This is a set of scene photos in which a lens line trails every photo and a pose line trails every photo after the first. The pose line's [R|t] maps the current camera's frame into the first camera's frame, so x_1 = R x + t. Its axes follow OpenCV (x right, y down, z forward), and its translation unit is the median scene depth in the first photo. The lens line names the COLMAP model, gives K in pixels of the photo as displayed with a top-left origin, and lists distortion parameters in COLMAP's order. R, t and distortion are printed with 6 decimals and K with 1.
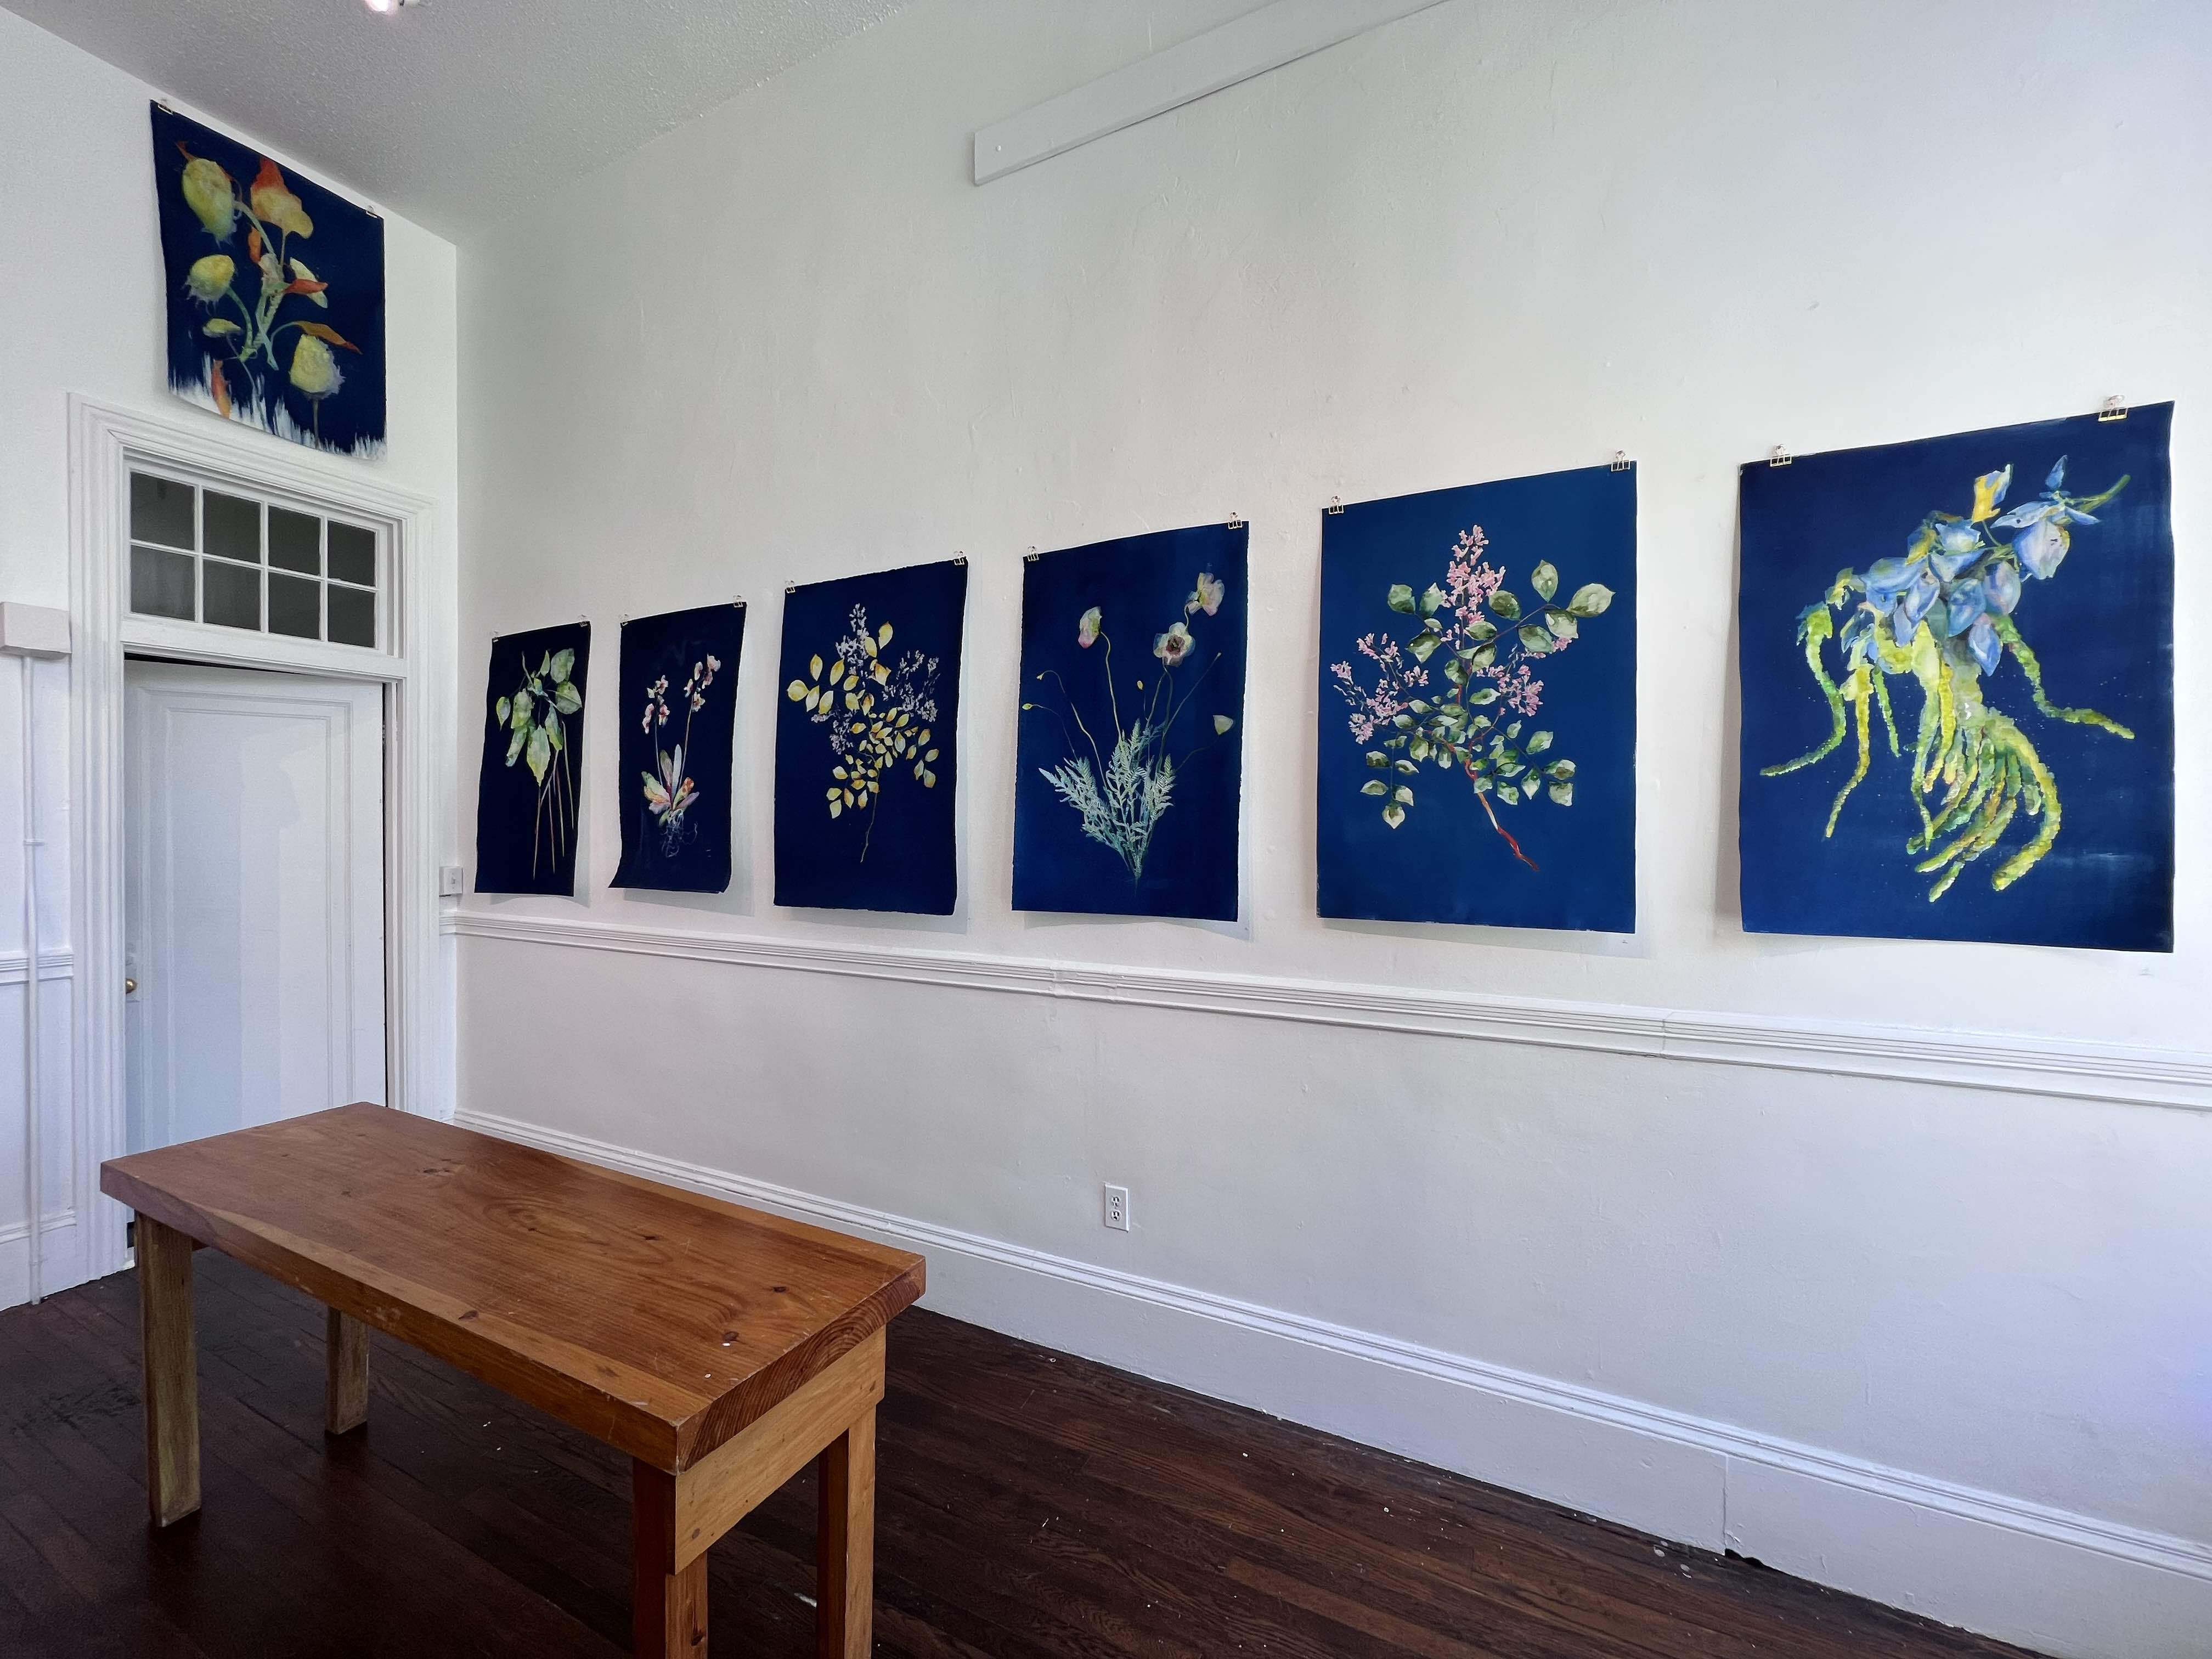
lens RADIAL K [[892.5, 0, 1102.7], [0, 892.5, 849.7], [0, 0, 1]] dist [0.003589, -0.001073]
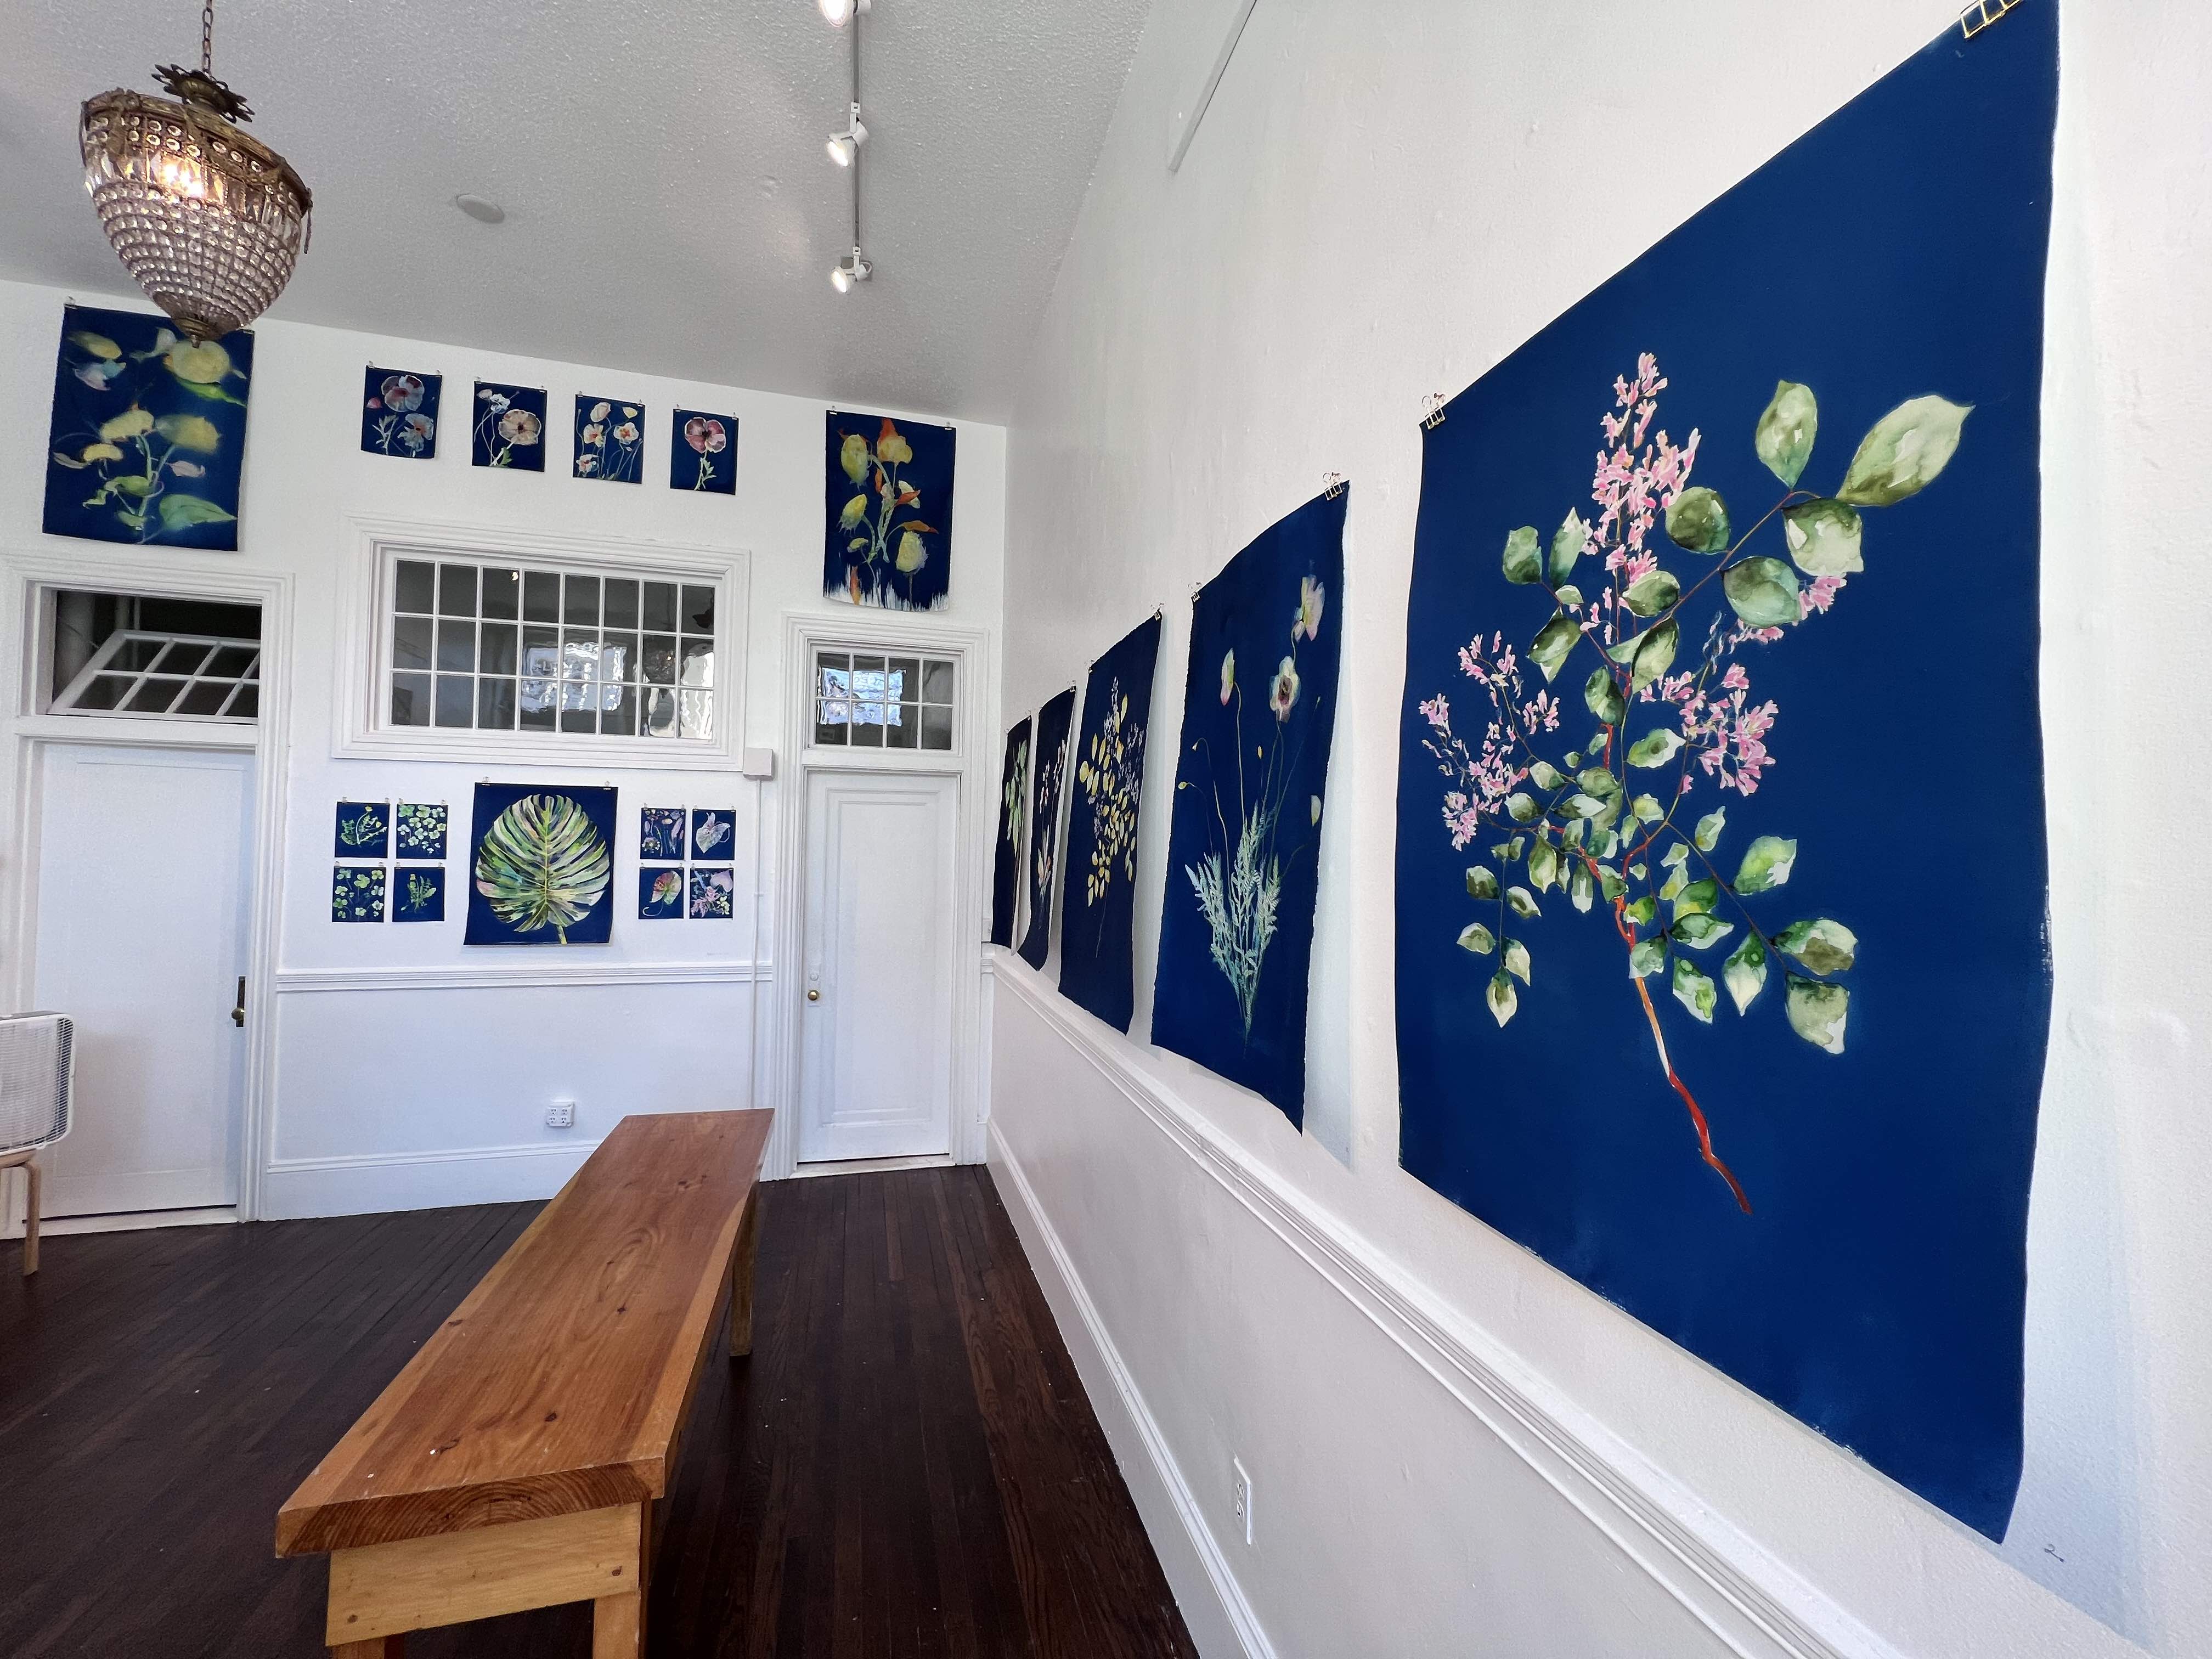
lens RADIAL K [[892.5, 0, 1109.6], [0, 892.5, 842.8], [0, 0, 1]] dist [0.003589, -0.001073]
pose [[0.670443, 0.003869, -0.741951, 0.427009], [-0.037590, 0.998879, -0.028758, -0.079778], [0.741008, 0.047170, 0.669837, 0.401749]]
